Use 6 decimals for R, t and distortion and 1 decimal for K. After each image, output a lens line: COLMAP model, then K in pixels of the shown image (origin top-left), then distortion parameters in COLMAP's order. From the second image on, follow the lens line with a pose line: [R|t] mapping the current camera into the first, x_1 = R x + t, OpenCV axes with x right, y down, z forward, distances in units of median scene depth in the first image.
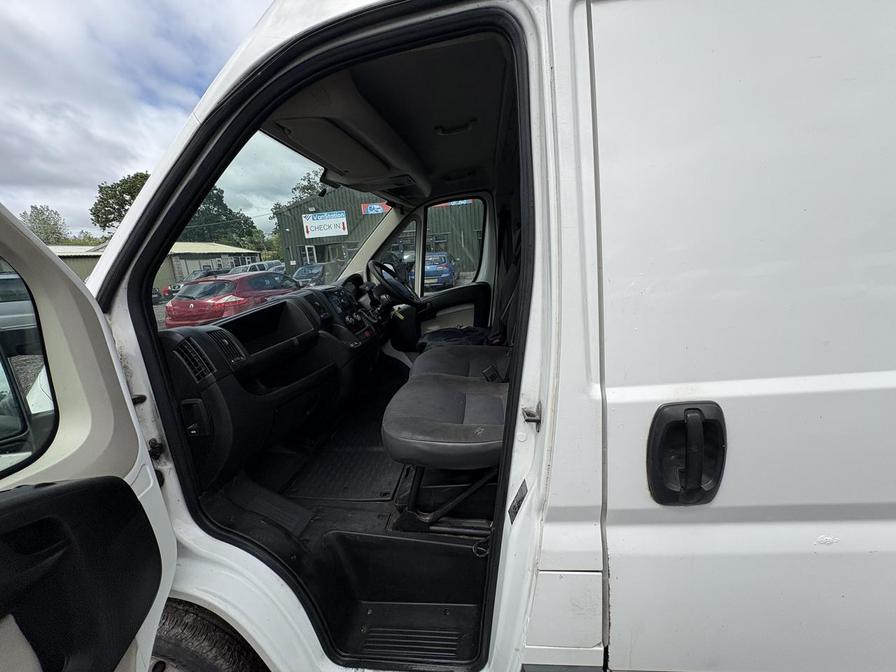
lens RADIAL K [[356.5, 0, 447.0], [0, 356.5, 334.8], [0, 0, 1]] dist [0.001301, 0.000173]
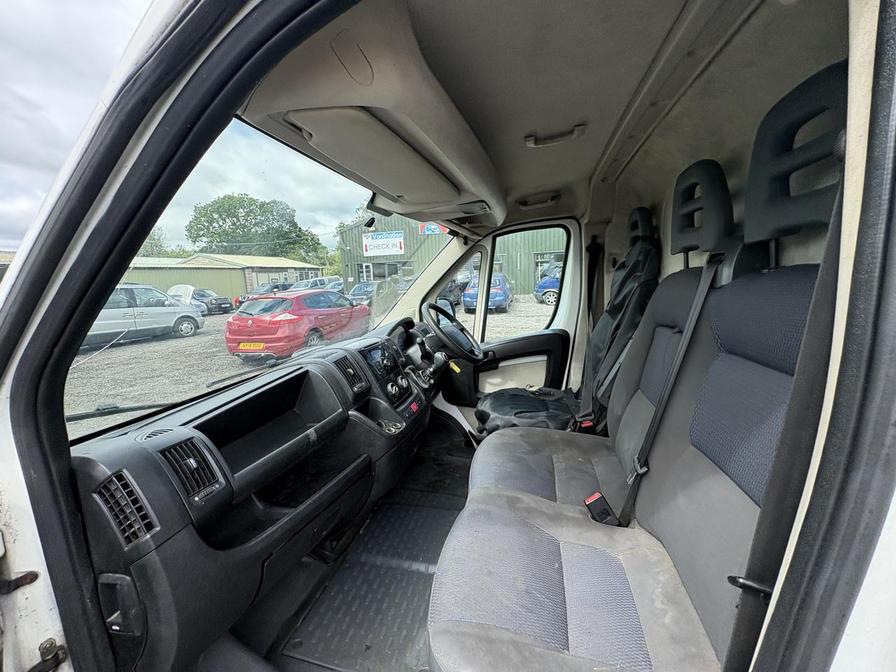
lens RADIAL K [[348.7, 0, 446.5], [0, 348.7, 331.9], [0, 0, 1]] dist [-0.001335, -0.000255]
pose [[0.989149, 0.054627, -0.136383, -0.044003], [-0.061313, 0.997090, -0.045311, -0.088944], [0.133511, 0.053182, 0.989619, 0.185261]]
